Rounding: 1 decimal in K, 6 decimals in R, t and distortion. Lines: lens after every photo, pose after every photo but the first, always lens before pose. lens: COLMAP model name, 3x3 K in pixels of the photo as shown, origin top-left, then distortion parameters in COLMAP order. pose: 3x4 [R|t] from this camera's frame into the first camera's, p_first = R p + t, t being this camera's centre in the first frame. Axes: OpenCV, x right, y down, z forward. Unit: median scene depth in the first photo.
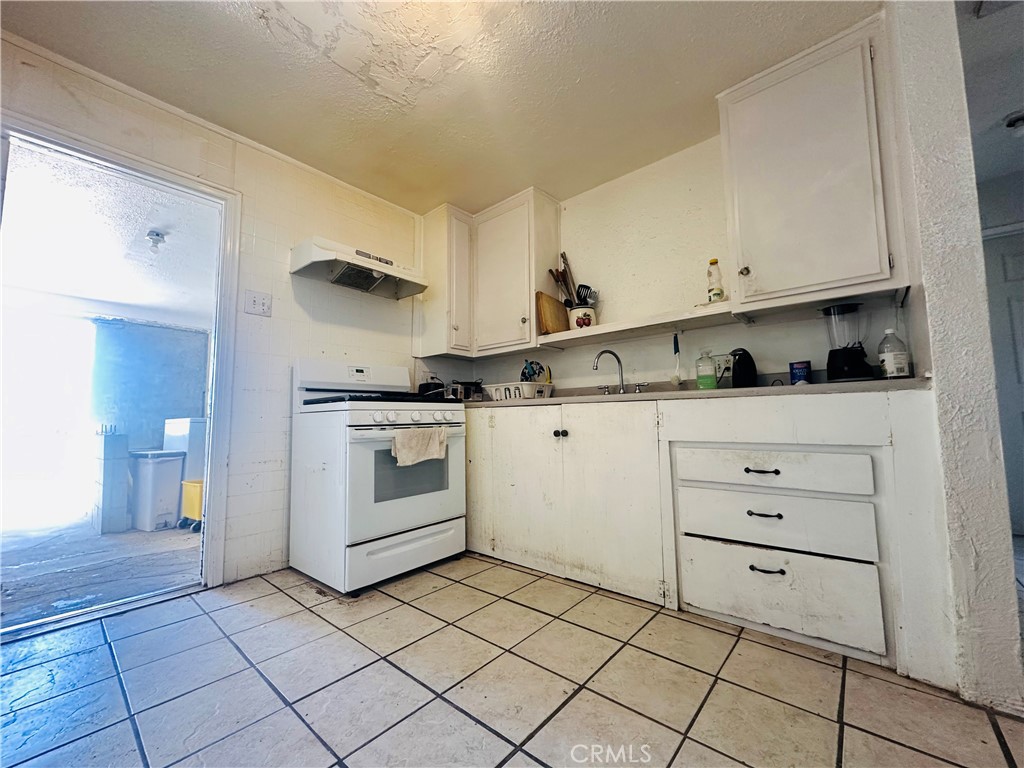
lens RADIAL K [[408.5, 0, 511.6], [0, 408.5, 383.7], [0, 0, 1]] dist [-0.002920, 0.000897]
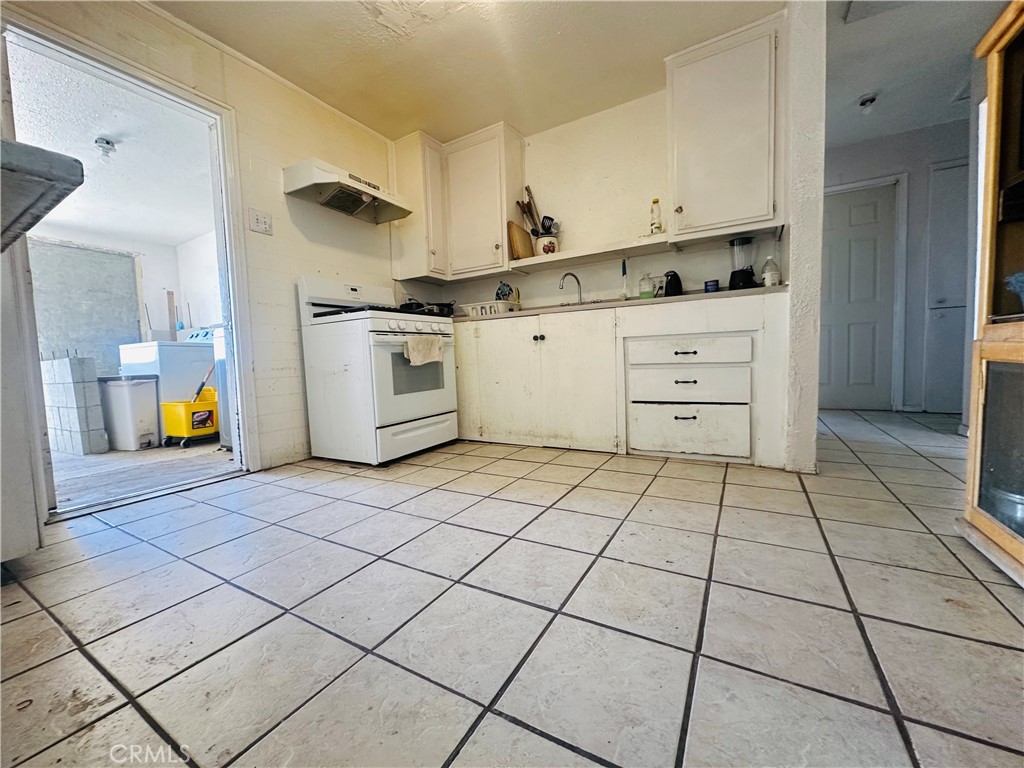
lens RADIAL K [[408.5, 0, 512.0], [0, 408.5, 384.0], [0, 0, 1]] dist [-0.002920, 0.000897]
pose [[0.982534, -0.034233, 0.182910, -0.204188], [0.006877, 0.988942, 0.148145, 0.077091], [-0.185958, -0.144299, 0.971904, -0.245137]]
